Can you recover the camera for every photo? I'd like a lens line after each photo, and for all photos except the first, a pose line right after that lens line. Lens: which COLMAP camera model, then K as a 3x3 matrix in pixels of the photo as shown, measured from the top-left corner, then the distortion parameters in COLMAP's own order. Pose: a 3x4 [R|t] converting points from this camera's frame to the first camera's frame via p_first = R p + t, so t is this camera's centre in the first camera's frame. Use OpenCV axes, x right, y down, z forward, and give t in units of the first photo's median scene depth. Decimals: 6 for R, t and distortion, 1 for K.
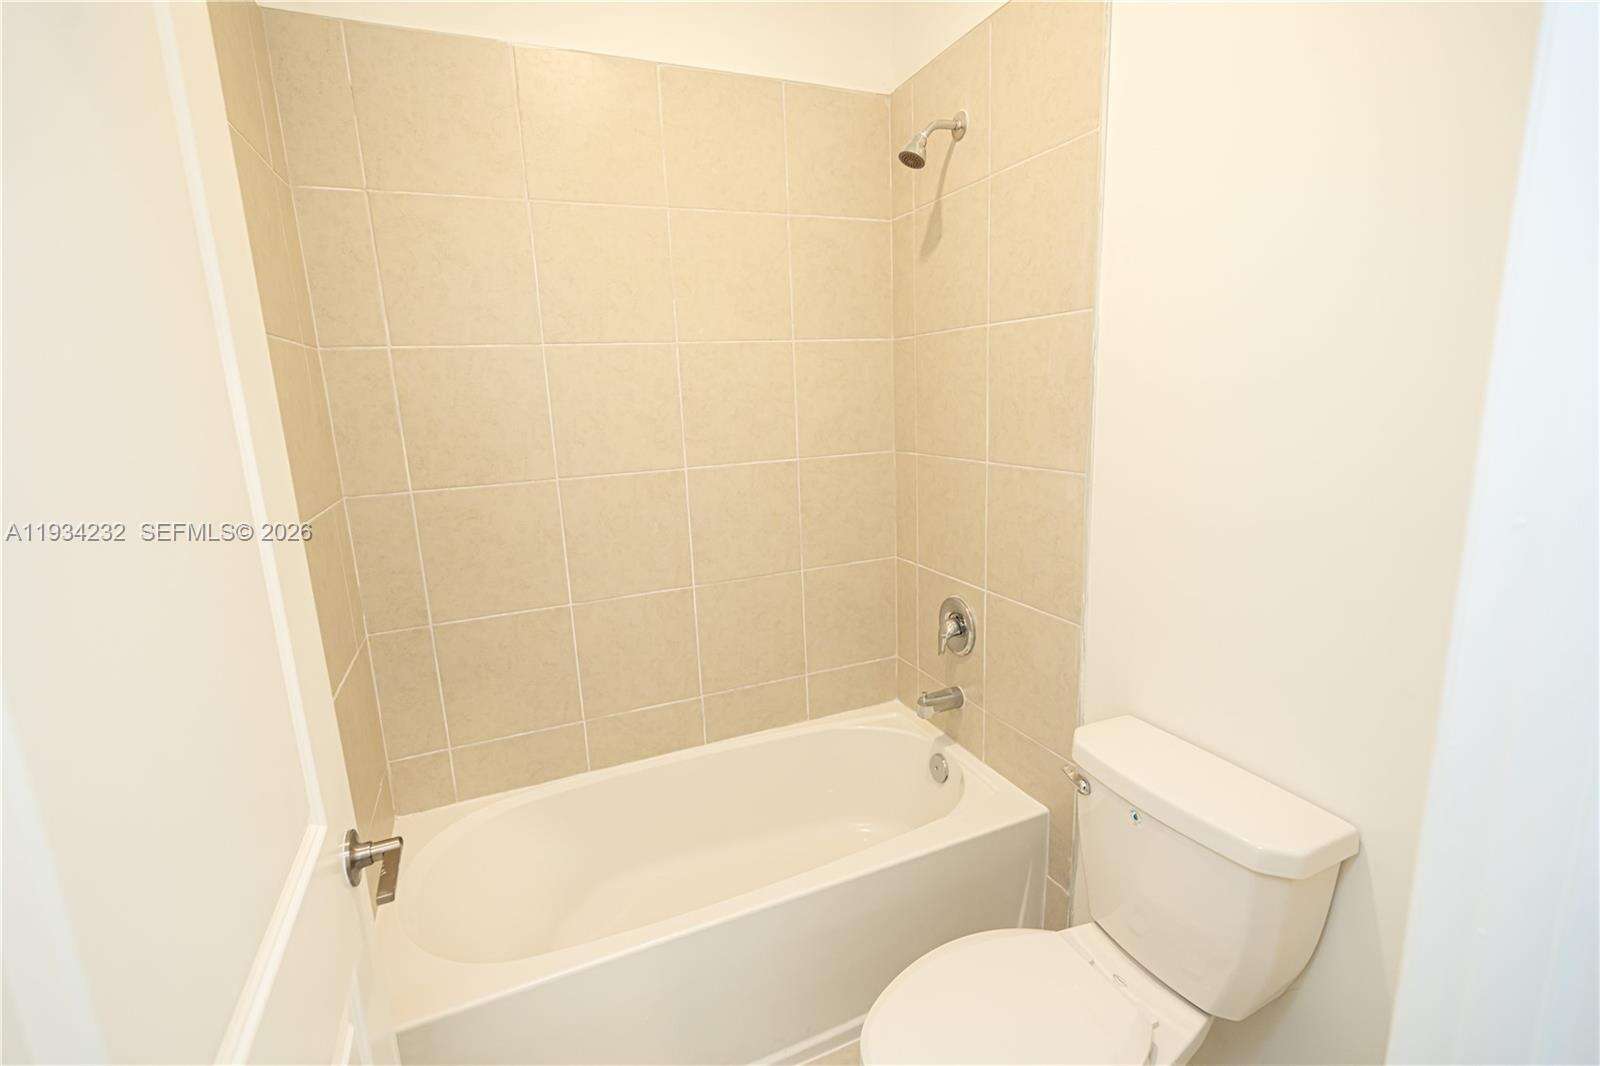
lens RADIAL K [[718.5, 0, 801.4], [0, 718.5, 531.4], [0, 0, 1]] dist [-0.000833, 0.000725]
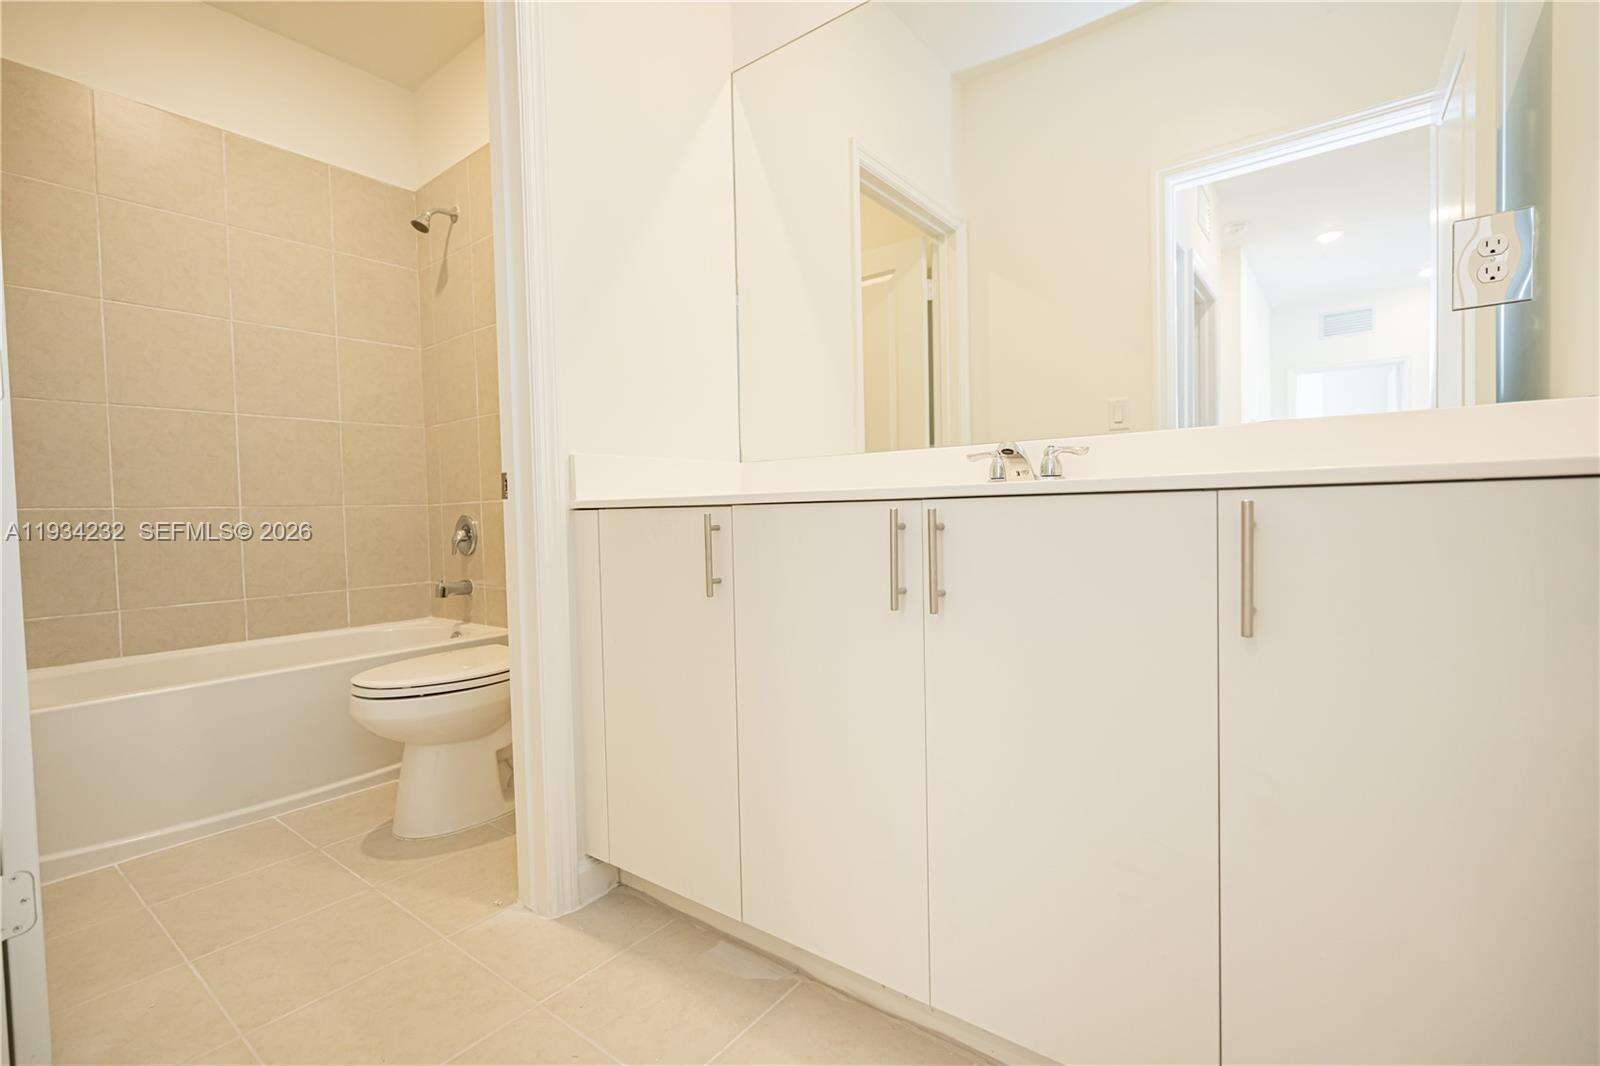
lens RADIAL K [[718.5, 0, 801.4], [0, 718.5, 531.4], [0, 0, 1]] dist [-0.000833, 0.000725]
pose [[0.877779, 0.003018, 0.479057, 0.116660], [0.085573, 0.982910, -0.162988, 0.421975], [-0.471362, 0.184062, 0.862519, -0.573142]]
